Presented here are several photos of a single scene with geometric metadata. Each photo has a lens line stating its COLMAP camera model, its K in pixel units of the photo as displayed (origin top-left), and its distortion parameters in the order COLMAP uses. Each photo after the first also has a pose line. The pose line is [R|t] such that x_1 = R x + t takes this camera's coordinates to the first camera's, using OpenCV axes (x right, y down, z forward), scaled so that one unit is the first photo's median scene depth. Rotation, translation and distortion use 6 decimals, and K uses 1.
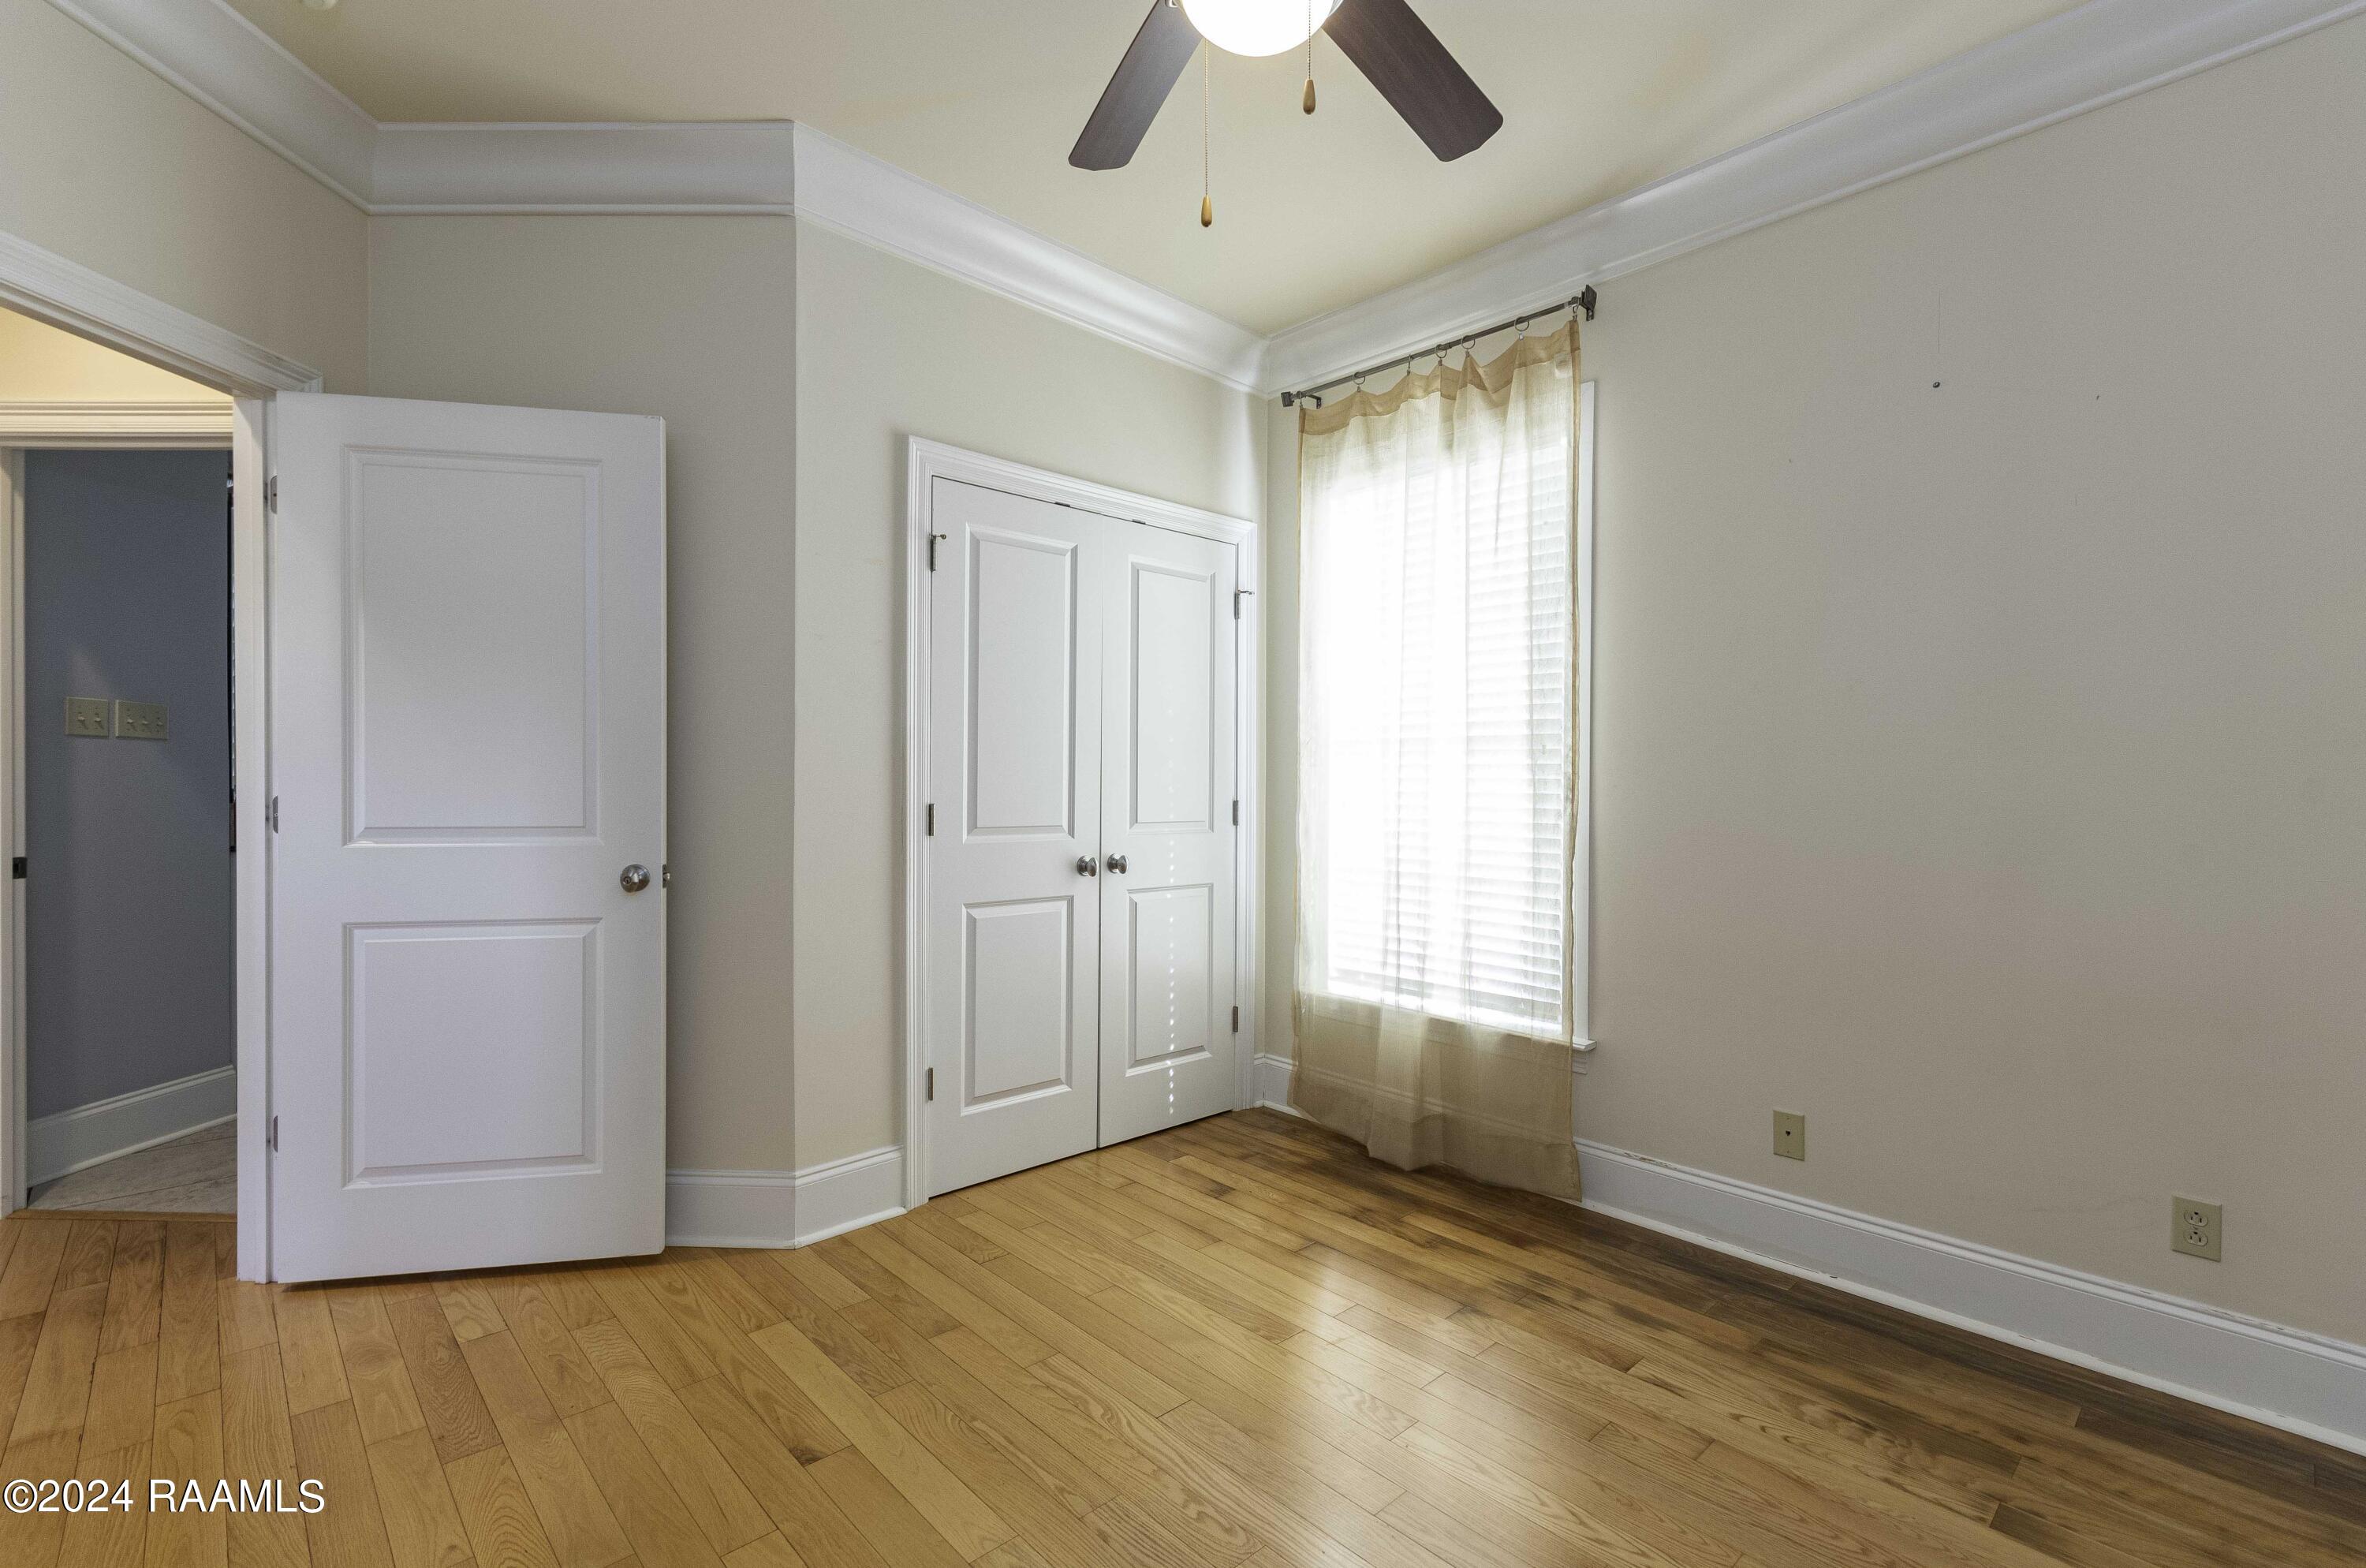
lens RADIAL K [[1049.9, 0, 1192.8], [0, 1049.9, 781.5], [0, 0, 1]] dist [0.003187, -0.000023]
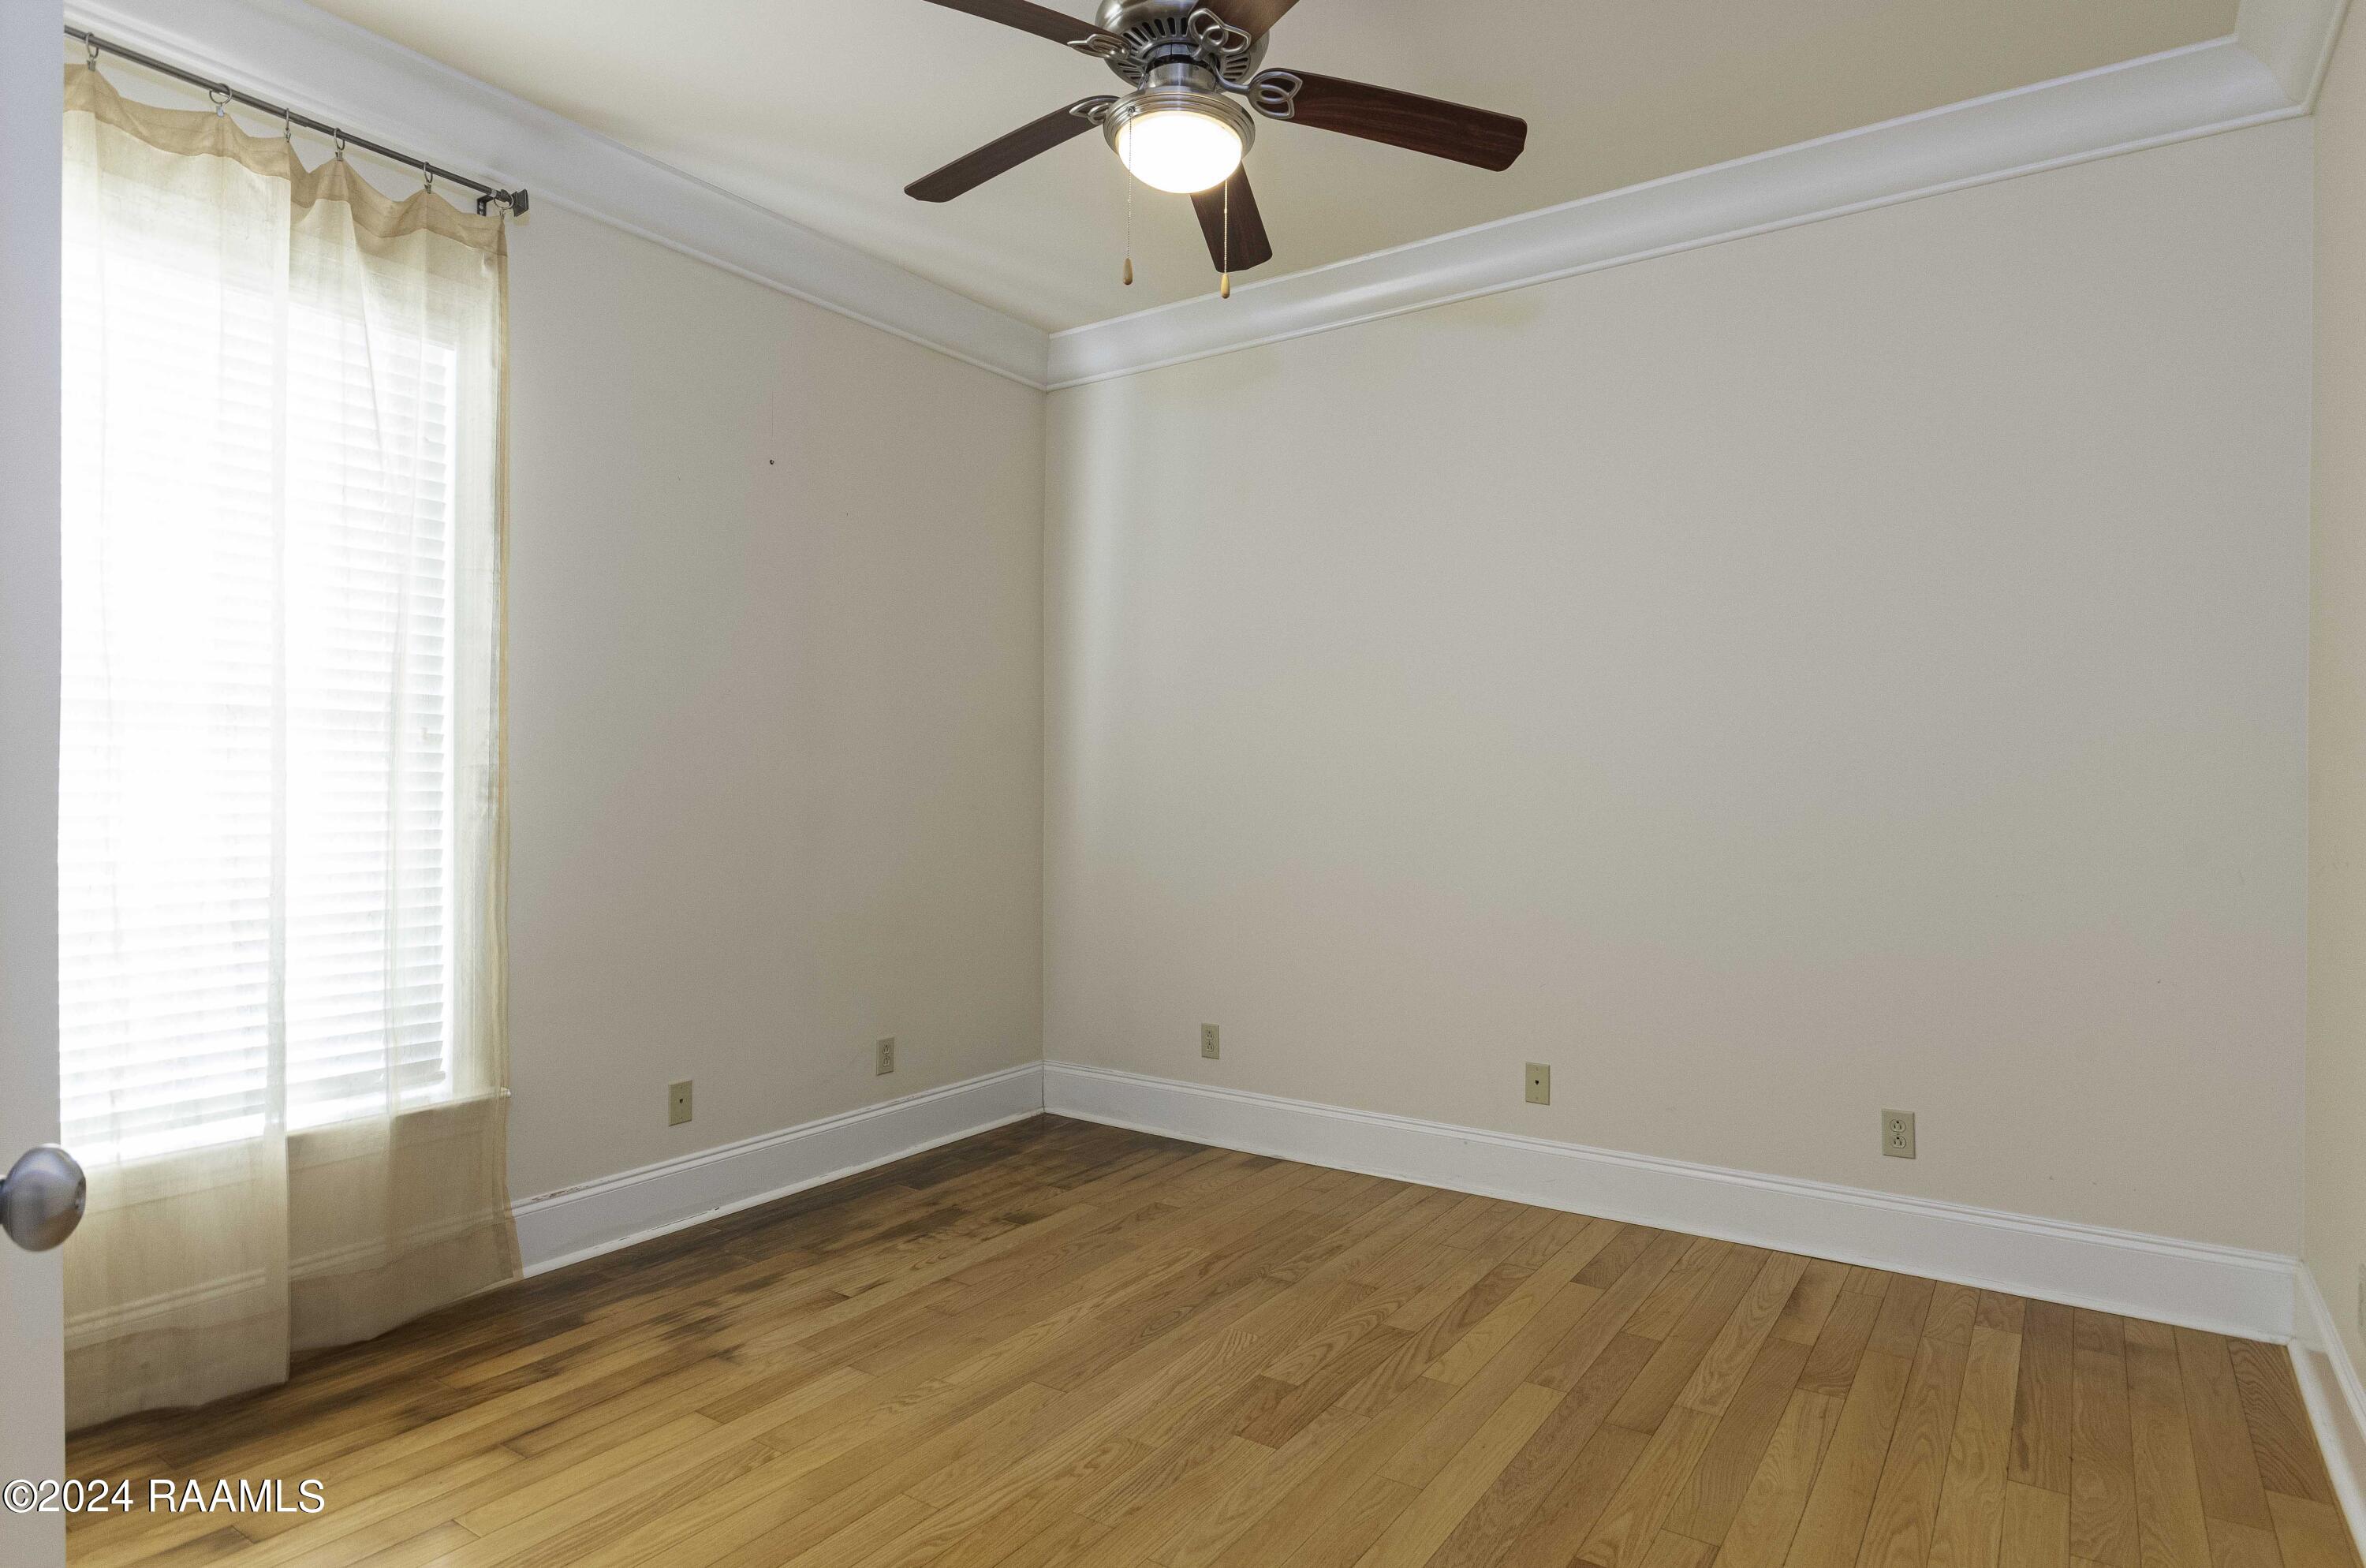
lens RADIAL K [[1301.6, 0, 1189.2], [0, 1301.6, 789.3], [0, 0, 1]] dist [-0.001697, 0.000116]
pose [[-0.210954, -0.015025, 0.977380, -0.840891], [-0.001032, 0.999885, 0.015148, -0.006363], [-0.977495, 0.002187, -0.210945, 0.765612]]
